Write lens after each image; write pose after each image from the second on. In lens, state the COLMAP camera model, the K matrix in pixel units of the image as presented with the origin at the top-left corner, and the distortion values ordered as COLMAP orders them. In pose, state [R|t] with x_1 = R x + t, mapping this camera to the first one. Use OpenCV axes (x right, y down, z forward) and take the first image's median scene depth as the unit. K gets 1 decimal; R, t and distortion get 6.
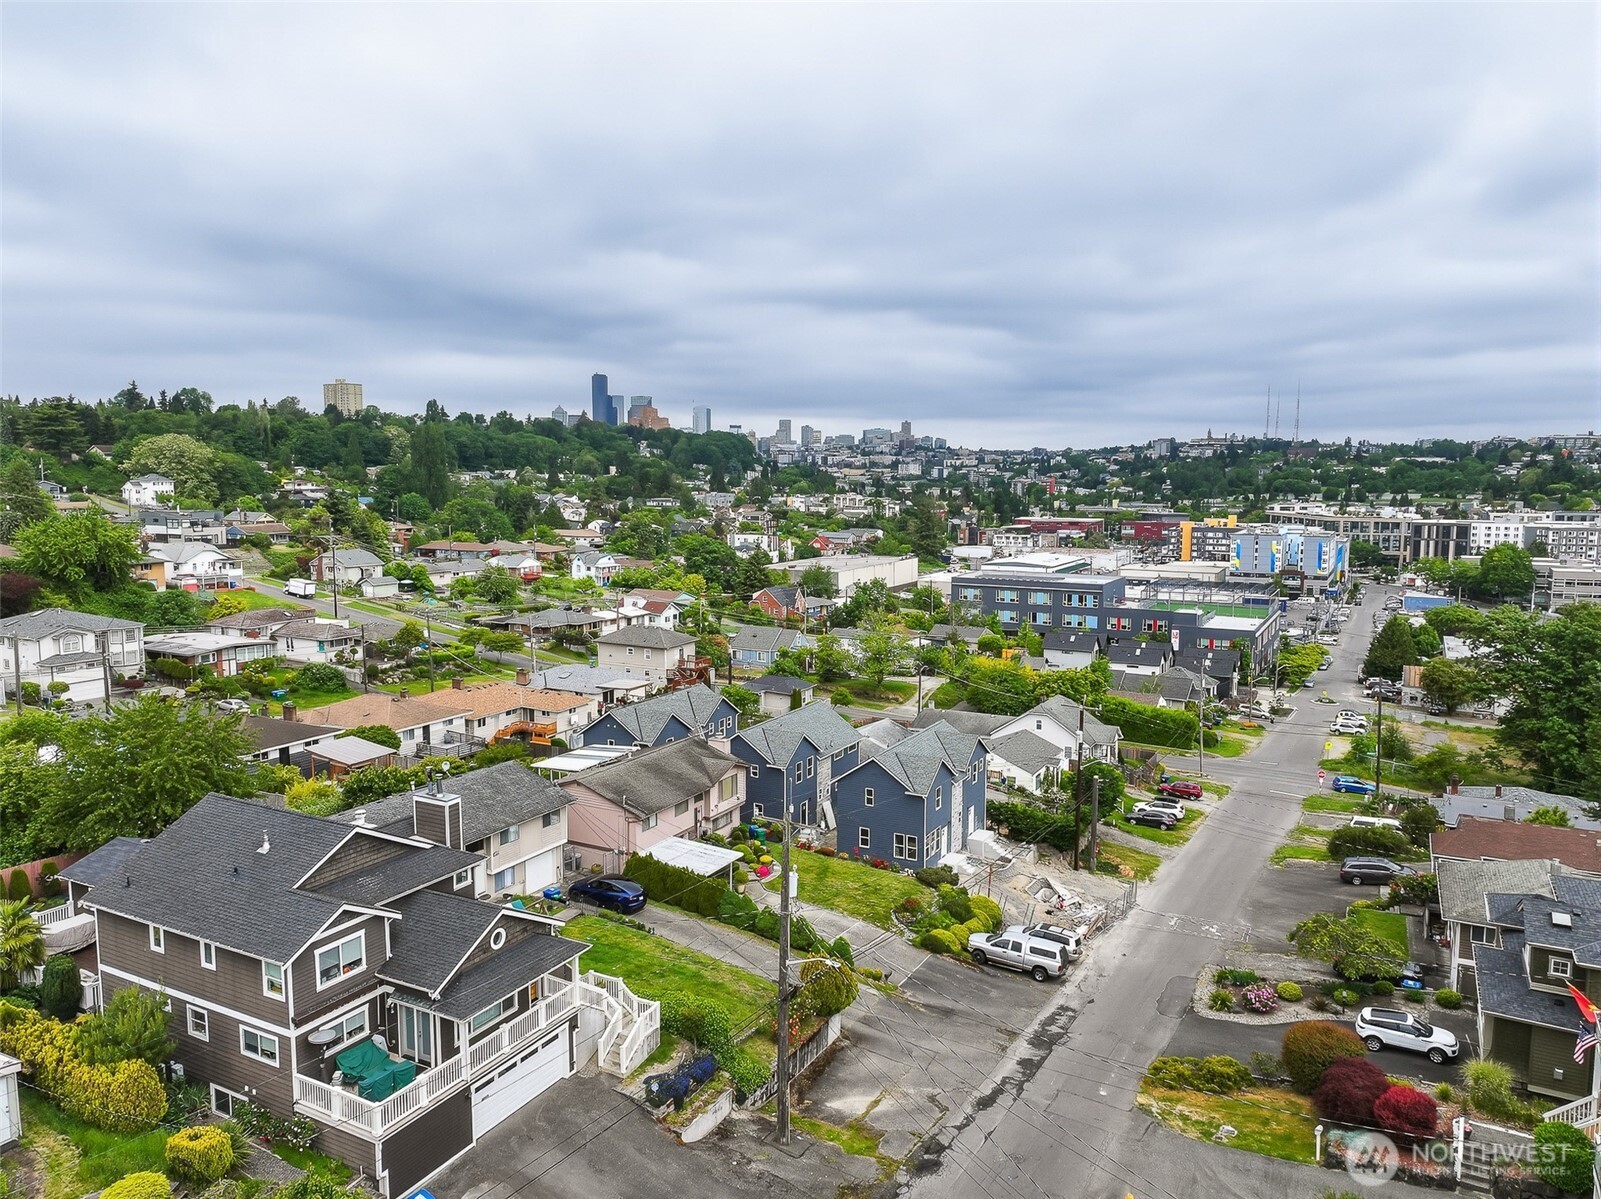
lens RADIAL K [[1122.0, 0, 808.0], [0, 1122.0, 600.7], [0, 0, 1]] dist [0.000041, 0.014372]
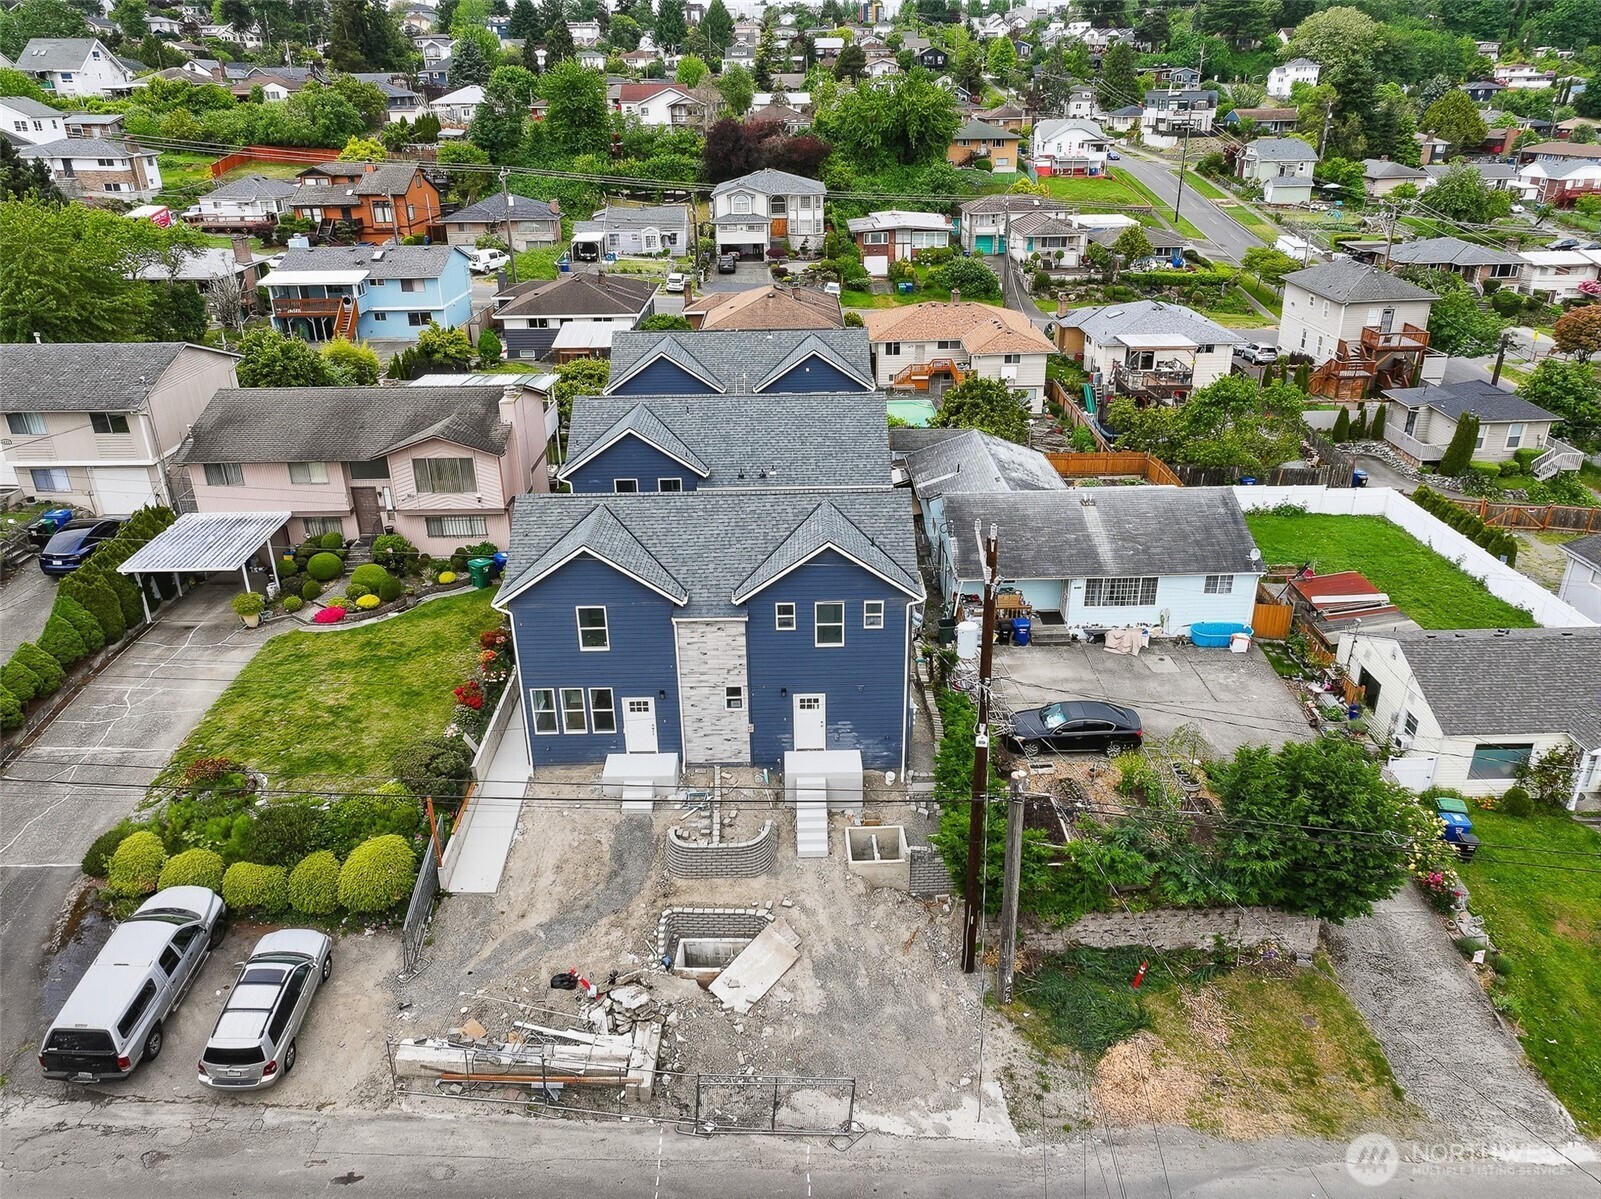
lens RADIAL K [[1122.0, 0, 800.3], [0, 1122.0, 588.2], [0, 0, 1]] dist [0.000041, 0.014372]
pose [[0.478153, 0.351525, -0.804860, 0.190227], [-0.087488, 0.930914, 0.354604, -0.001639], [0.873908, -0.099139, 0.475874, 0.321101]]
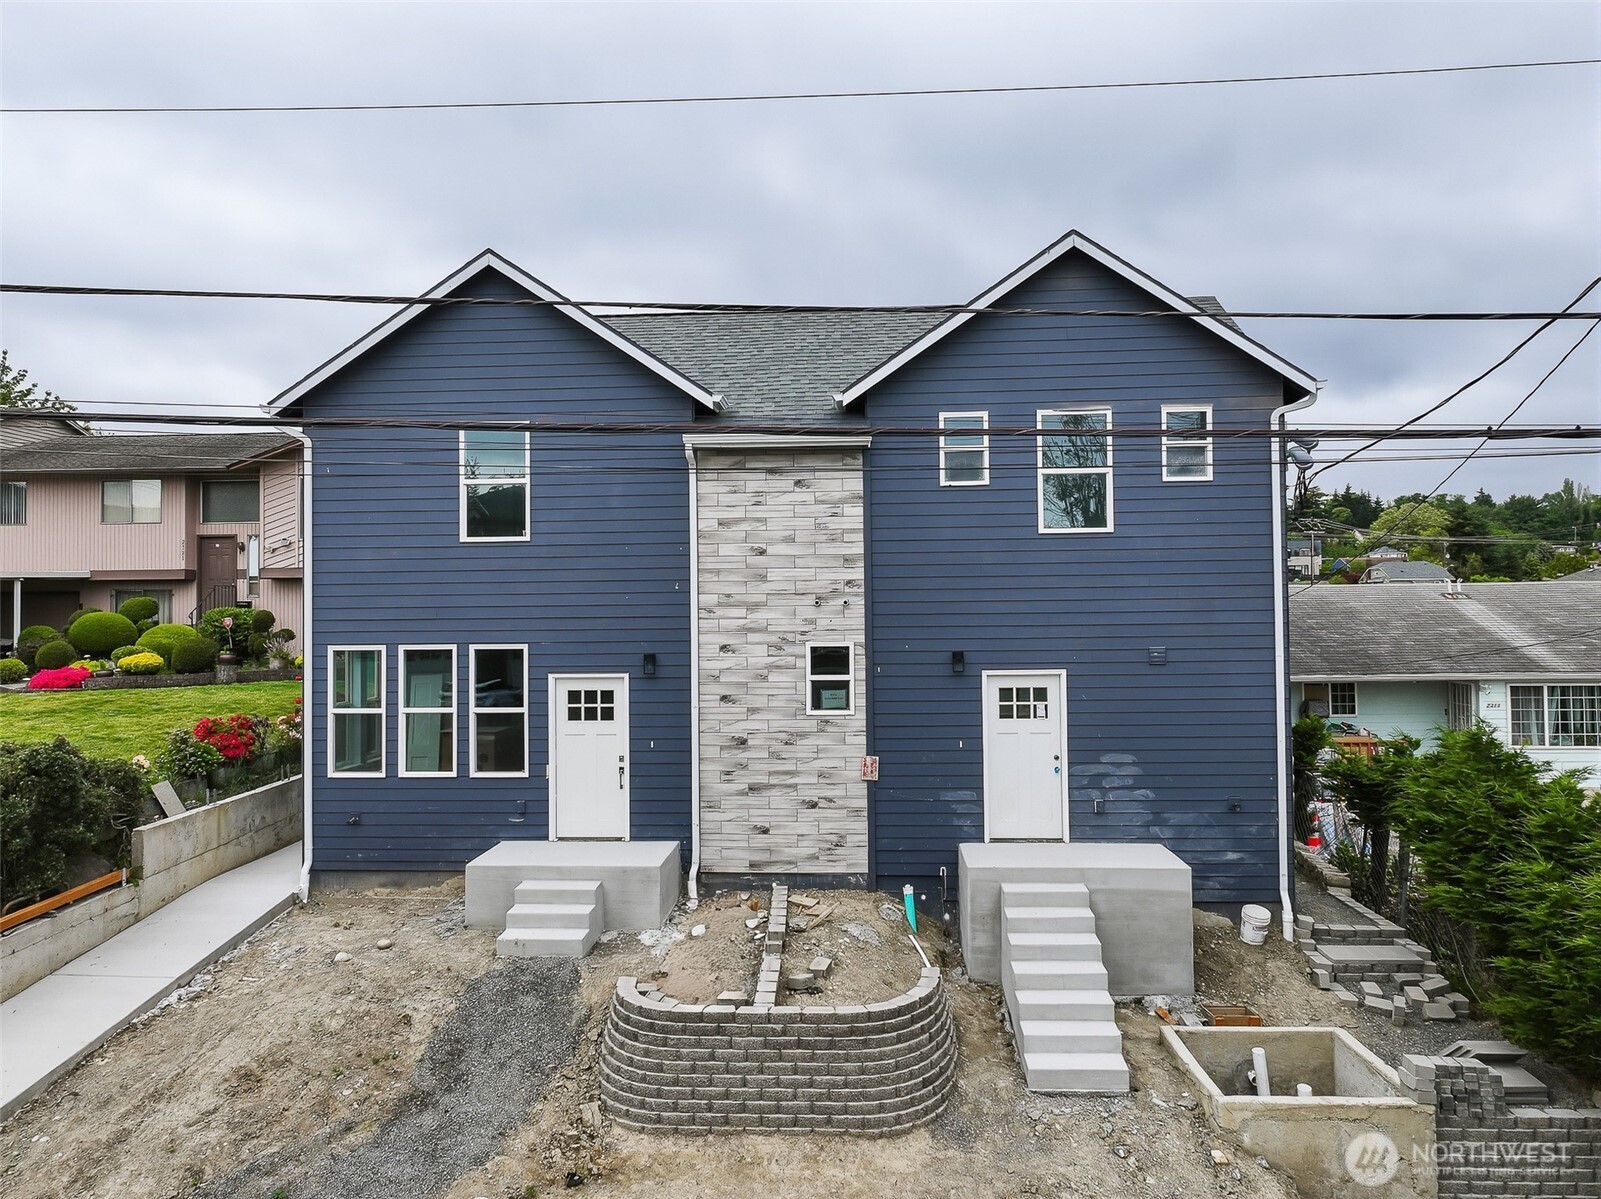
lens RADIAL K [[1122.0, 0, 804.4], [0, 1122.0, 596.0], [0, 0, 1]] dist [0.000041, 0.014372]
pose [[0.411027, -0.025426, -0.911268, 0.112487], [-0.095699, 0.992884, -0.070868, 0.077150], [0.906586, 0.116336, 0.405670, 0.363784]]
